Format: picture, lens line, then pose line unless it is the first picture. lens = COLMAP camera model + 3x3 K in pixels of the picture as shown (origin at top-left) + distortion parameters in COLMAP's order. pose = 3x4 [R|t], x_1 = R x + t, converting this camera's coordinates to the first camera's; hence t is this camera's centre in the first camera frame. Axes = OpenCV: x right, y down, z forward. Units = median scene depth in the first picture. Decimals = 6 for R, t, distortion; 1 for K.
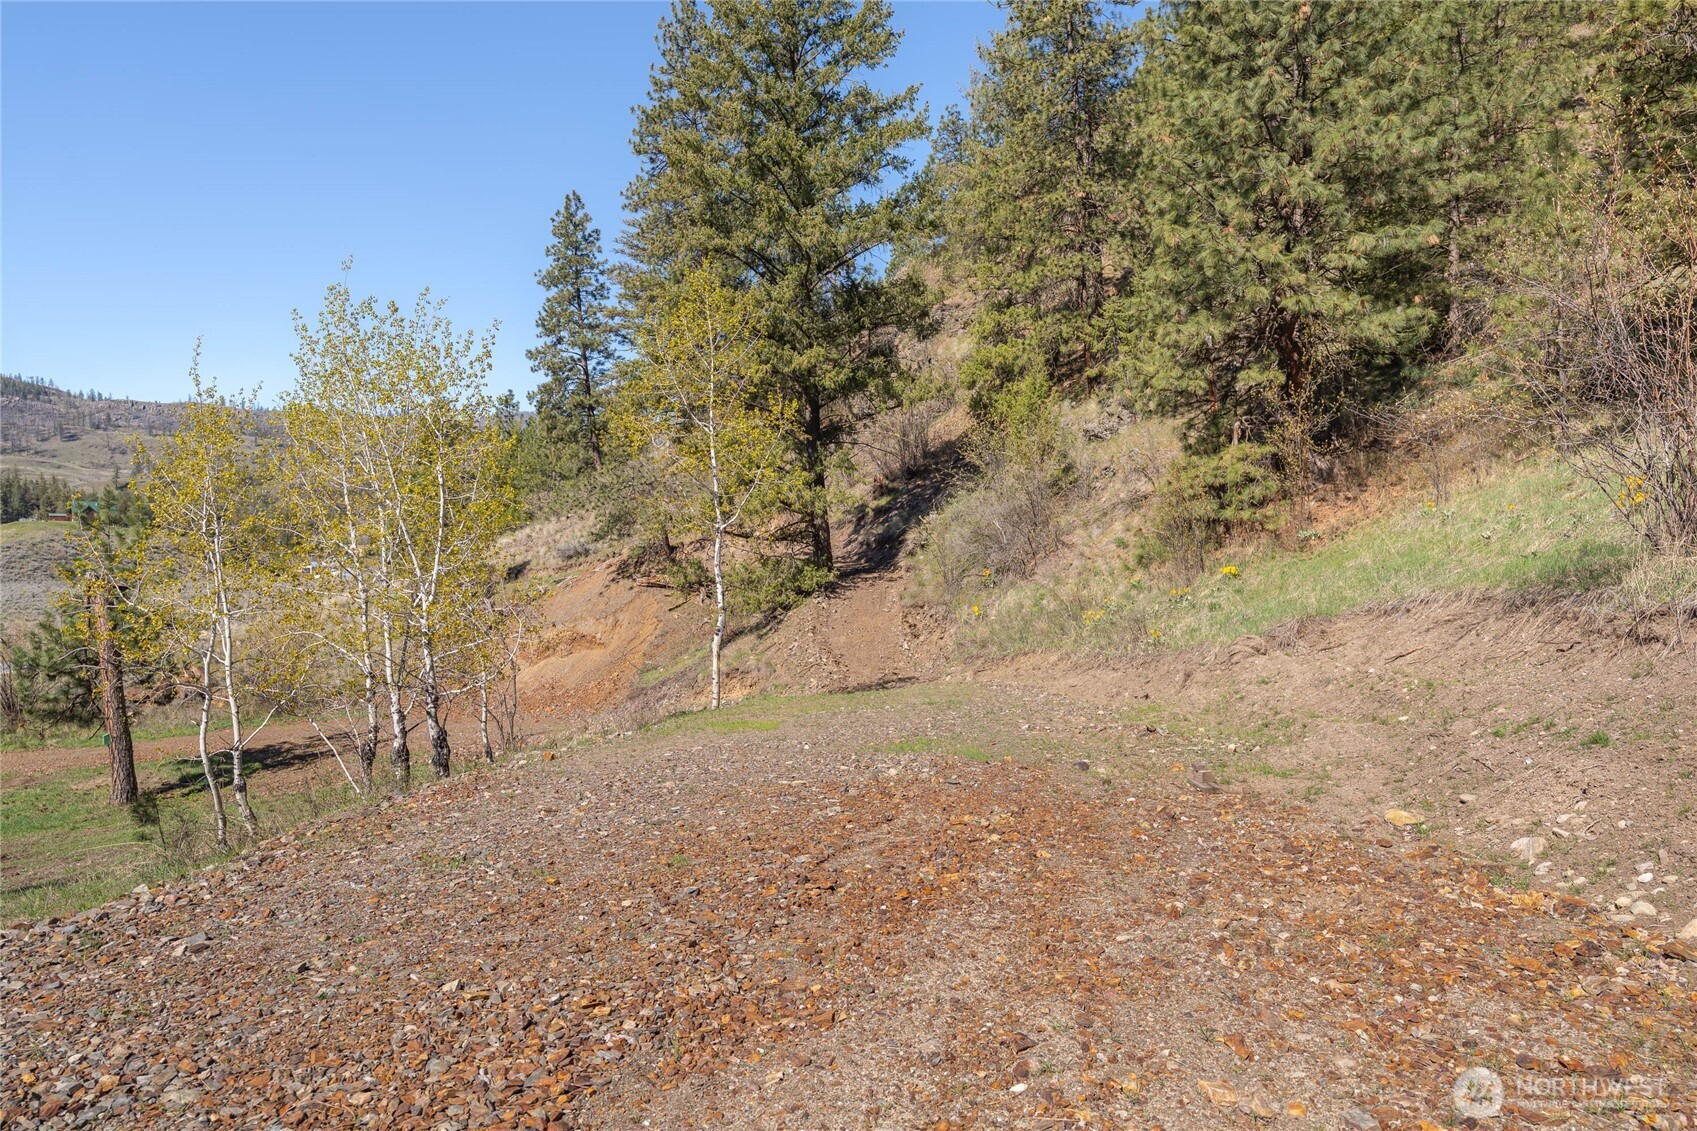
lens RADIAL K [[1174.0, 0, 848.5], [0, 1174.0, 565.5], [0, 0, 1]] dist [-0.003548, -0.000774]
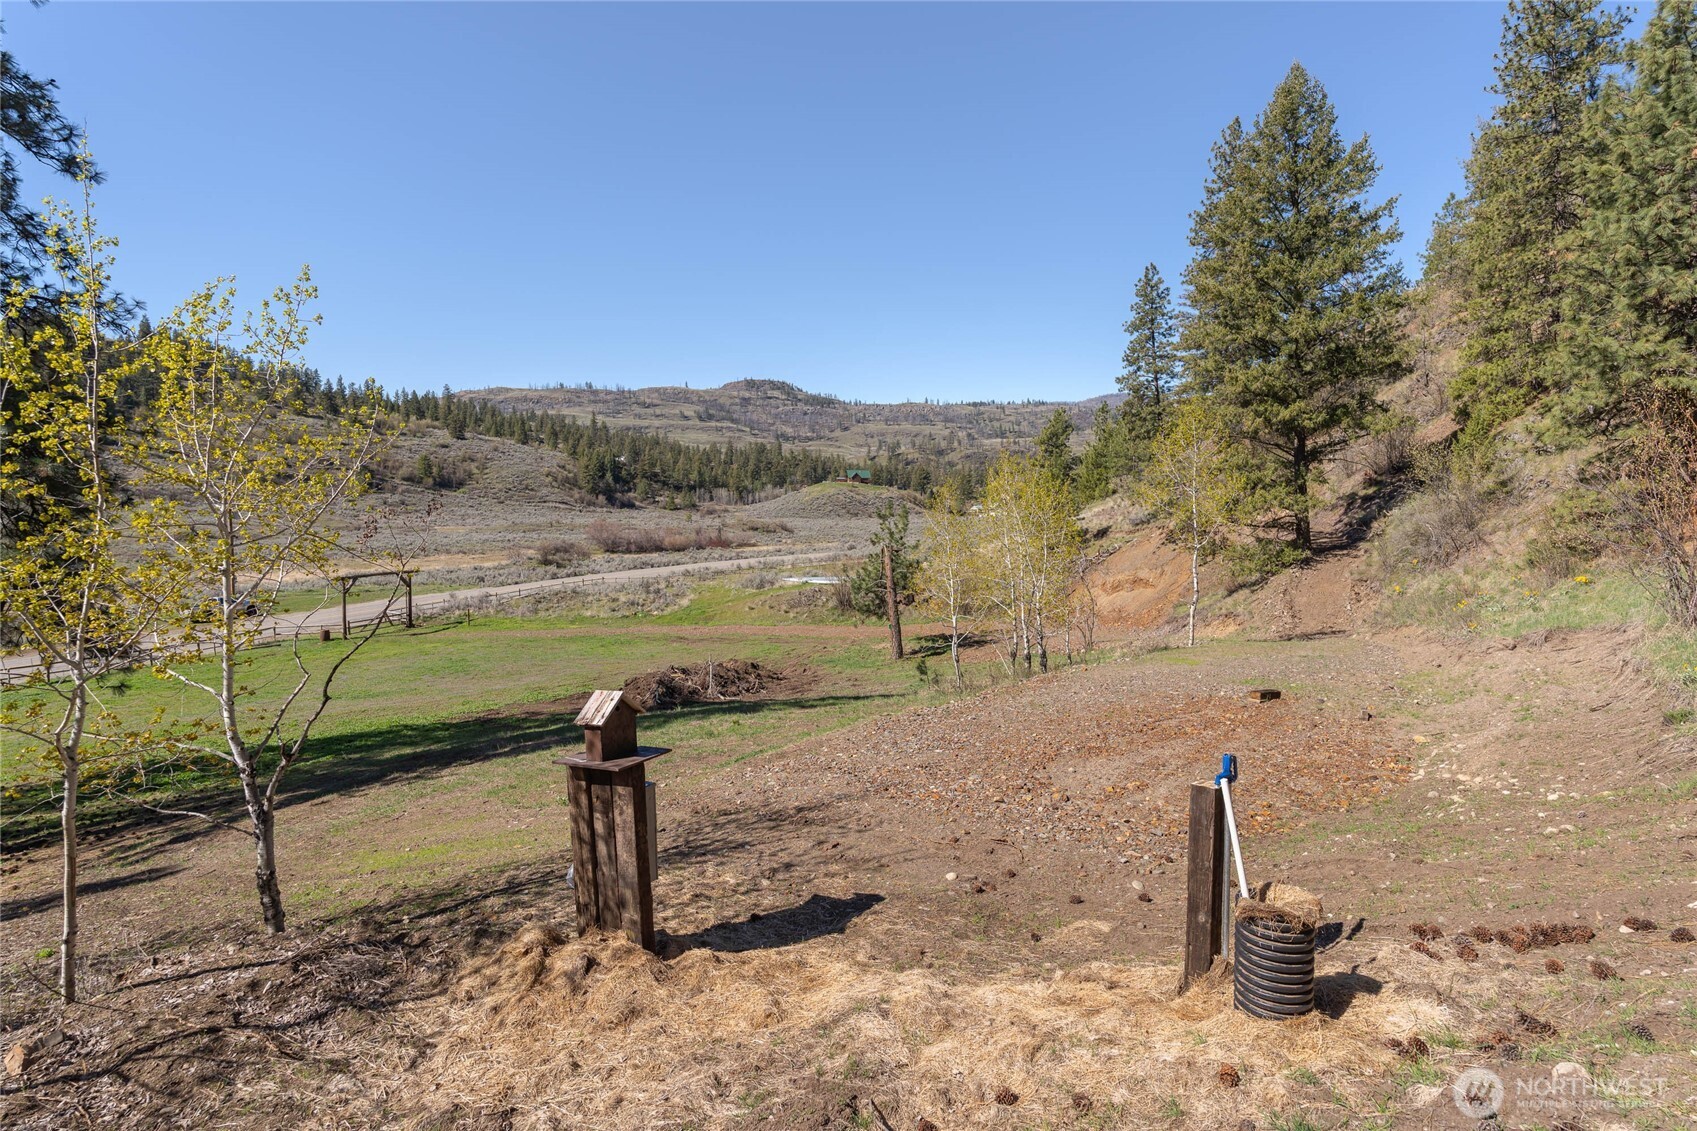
lens RADIAL K [[853.0, 0, 848.5], [0, 853.0, 565.5], [0, 0, 1]] dist [-0.002891, -0.000730]
pose [[0.837550, 0.041683, -0.544768, 0.079487], [-0.001349, 0.997240, 0.074230, -0.050107], [0.546359, -0.061436, 0.835295, -0.200802]]
